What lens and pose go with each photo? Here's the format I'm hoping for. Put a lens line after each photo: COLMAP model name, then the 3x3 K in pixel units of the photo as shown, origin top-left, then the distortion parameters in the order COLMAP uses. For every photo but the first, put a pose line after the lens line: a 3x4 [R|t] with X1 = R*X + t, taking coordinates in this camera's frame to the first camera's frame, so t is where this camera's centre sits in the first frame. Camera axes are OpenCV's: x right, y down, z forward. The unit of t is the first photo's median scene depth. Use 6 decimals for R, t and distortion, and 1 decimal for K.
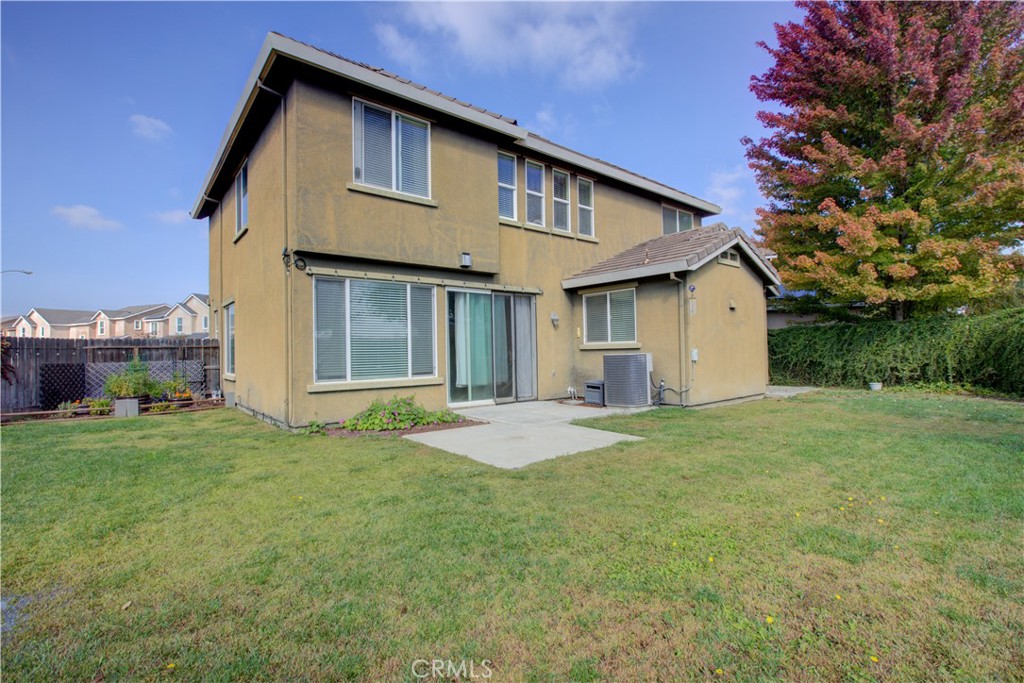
lens RADIAL K [[469.9, 0, 511.3], [0, 469.9, 340.4], [0, 0, 1]] dist [-0.008327, 0.004106]
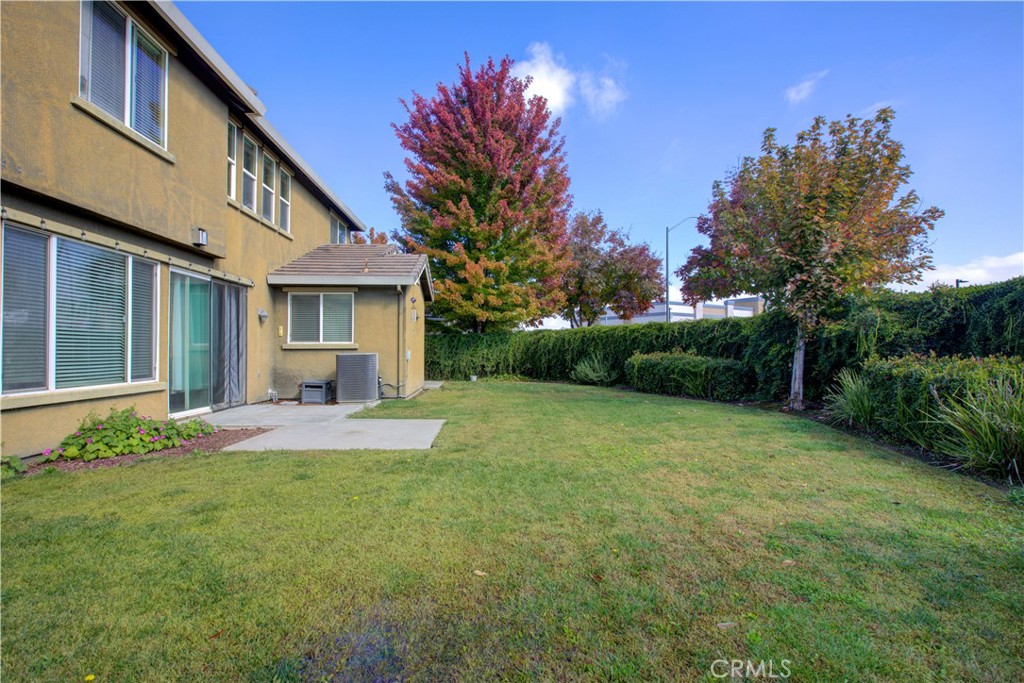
lens RADIAL K [[469.9, 0, 511.0], [0, 469.9, 343.4], [0, 0, 1]] dist [-0.008327, 0.004106]
pose [[0.582679, 0.027537, 0.812236, -0.414810], [-0.026845, 0.999533, -0.014629, 0.010701], [-0.812259, -0.013281, 0.583145, 0.075424]]
